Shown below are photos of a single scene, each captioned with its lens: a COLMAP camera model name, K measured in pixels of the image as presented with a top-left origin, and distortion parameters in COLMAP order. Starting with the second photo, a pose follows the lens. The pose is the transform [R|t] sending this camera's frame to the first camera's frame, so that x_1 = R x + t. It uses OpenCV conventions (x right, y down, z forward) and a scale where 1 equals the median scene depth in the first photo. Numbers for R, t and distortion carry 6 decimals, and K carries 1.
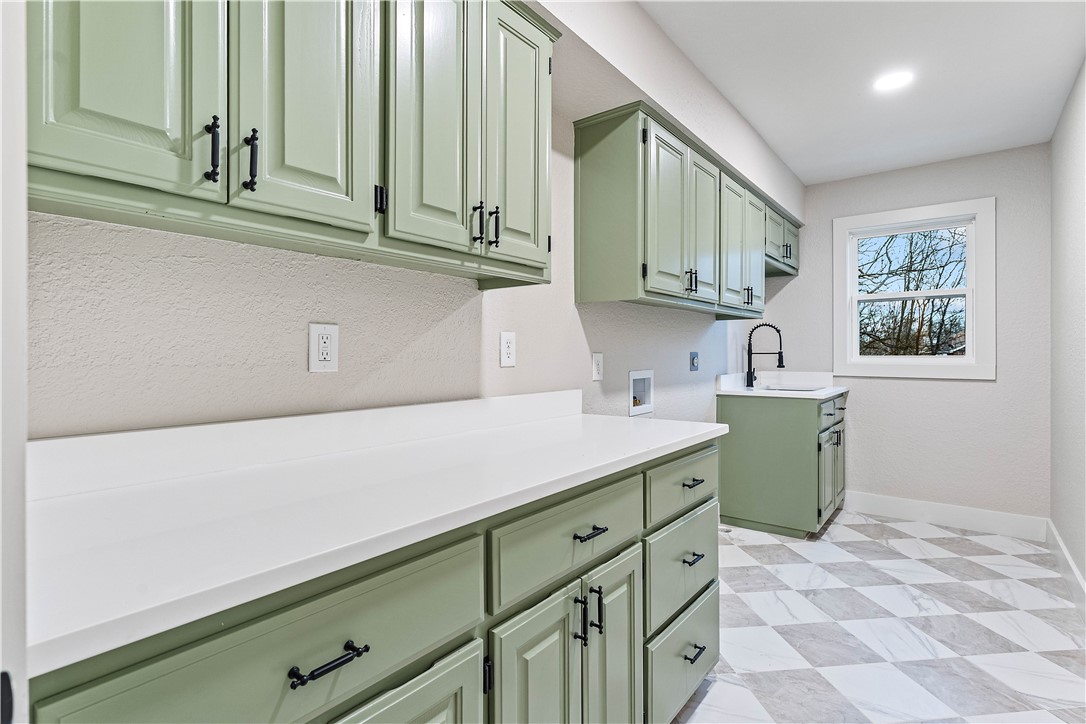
lens RADIAL K [[523.4, 0, 546.2], [0, 523.4, 357.7], [0, 0, 1]] dist [-0.000588, -0.000936]
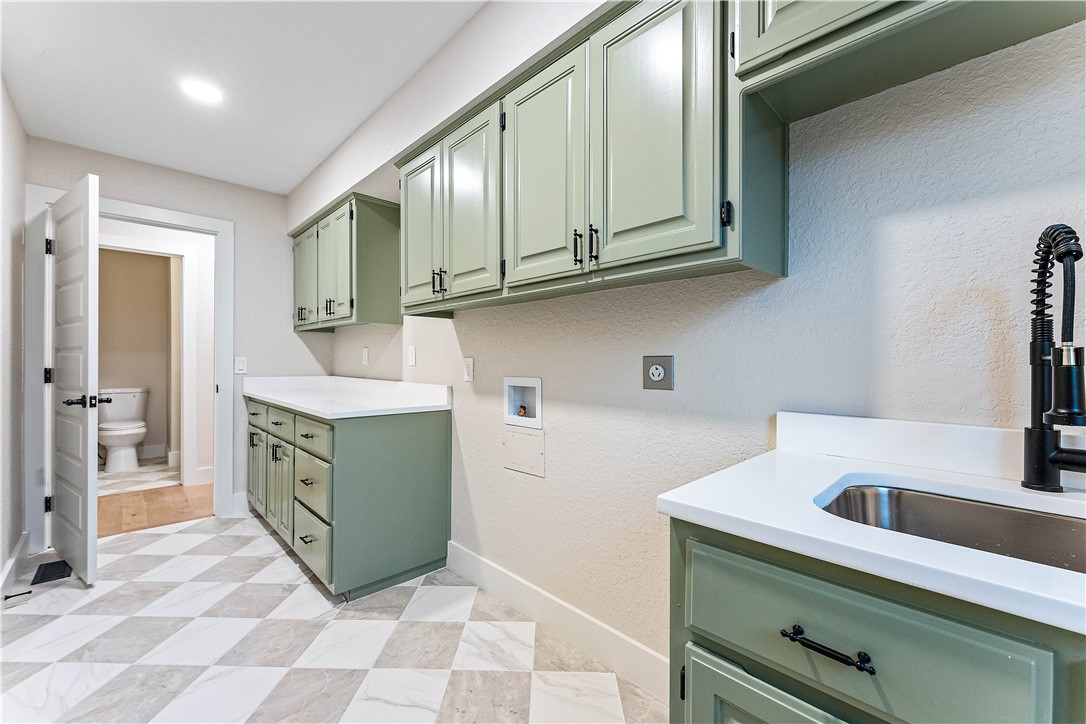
lens RADIAL K [[442.6, 0, 546.8], [0, 442.6, 359.2], [0, 0, 1]] dist [-0.003969, 0.000145]
pose [[-0.135031, 0.001554, -0.990840, 1.087294], [-0.006737, 0.999974, 0.002486, -0.009621], [0.990818, 0.007011, -0.135017, 1.348522]]
